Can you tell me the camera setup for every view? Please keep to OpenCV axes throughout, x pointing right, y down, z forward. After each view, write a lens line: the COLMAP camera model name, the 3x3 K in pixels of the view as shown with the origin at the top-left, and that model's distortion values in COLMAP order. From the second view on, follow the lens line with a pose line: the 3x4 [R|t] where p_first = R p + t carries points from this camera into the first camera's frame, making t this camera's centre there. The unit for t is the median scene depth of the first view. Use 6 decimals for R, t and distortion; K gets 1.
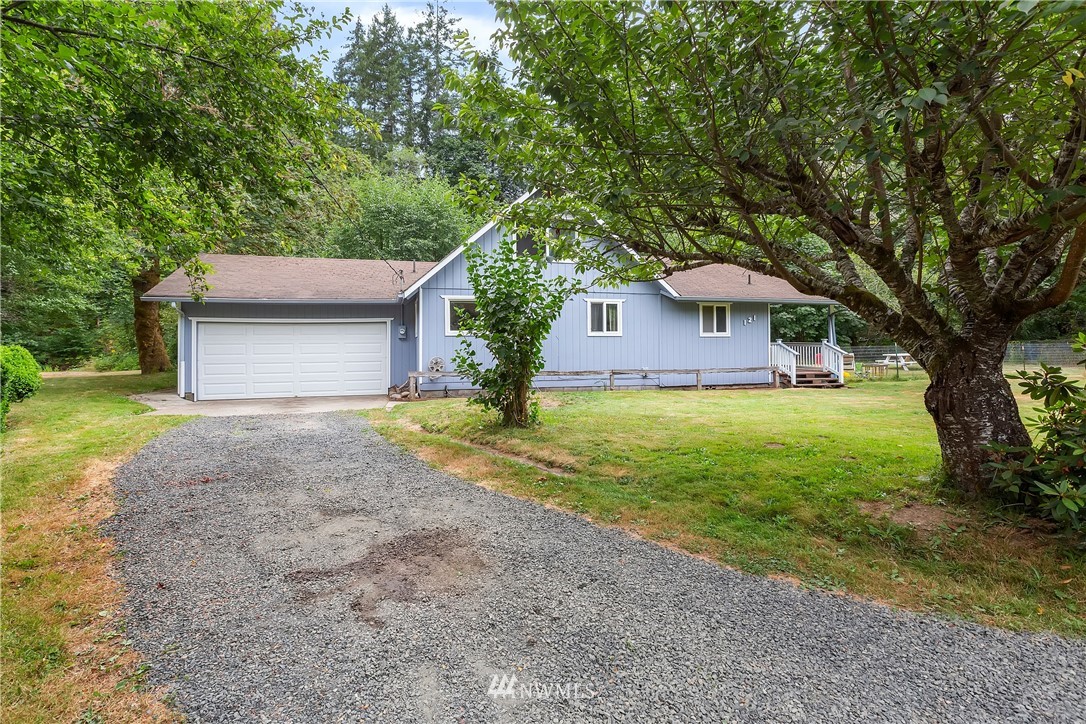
lens RADIAL K [[504.2, 0, 542.1], [0, 504.2, 351.8], [0, 0, 1]] dist [0.000871, 0.000014]
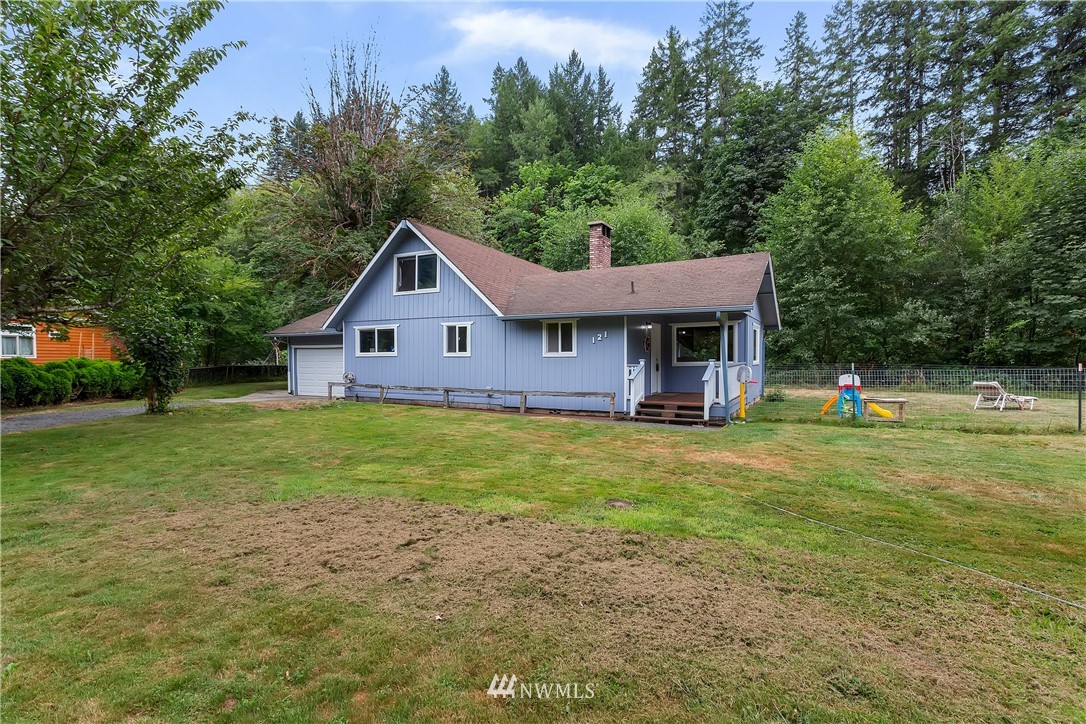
lens RADIAL K [[518.0, 0, 541.9], [0, 518.0, 364.4], [0, 0, 1]] dist [0.000028, 0.000018]
pose [[0.718390, 0.009444, -0.695576, 0.991375], [-0.014340, 0.999896, -0.001235, -0.014380], [0.695492, 0.010862, 0.718451, 0.312452]]
